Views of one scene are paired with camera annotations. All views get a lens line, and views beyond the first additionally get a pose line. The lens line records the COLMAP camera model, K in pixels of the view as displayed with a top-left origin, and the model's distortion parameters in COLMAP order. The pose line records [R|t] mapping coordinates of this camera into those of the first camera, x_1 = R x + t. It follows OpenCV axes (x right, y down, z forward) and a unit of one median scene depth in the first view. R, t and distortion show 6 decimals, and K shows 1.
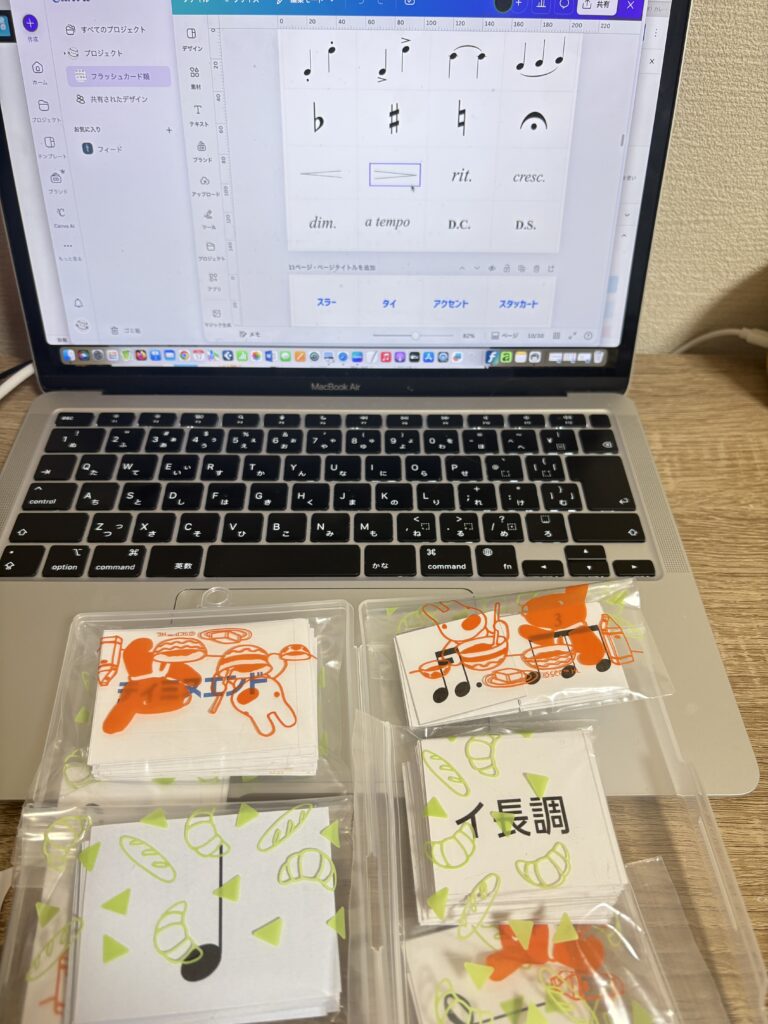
lens RADIAL K [[770.1, 0, 384.5], [0, 770.1, 515.8], [0, 0, 1]] dist [0.006025, -0.056238]
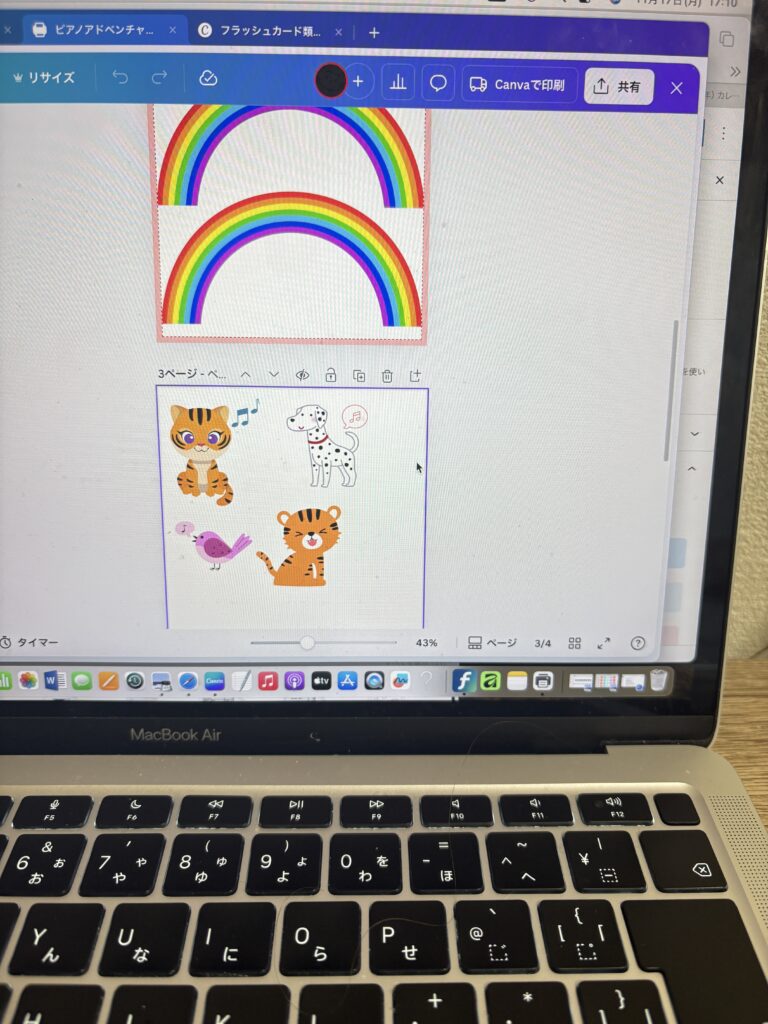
lens RADIAL K [[770.1, 0, 375.0], [0, 770.1, 509.9], [0, 0, 1]] dist [0.006025, -0.056238]
pose [[0.999992, 0.001206, -0.003754, 0.079434], [-0.002313, 0.950388, -0.311058, -0.153162], [0.003193, 0.311064, 0.950384, 0.449200]]
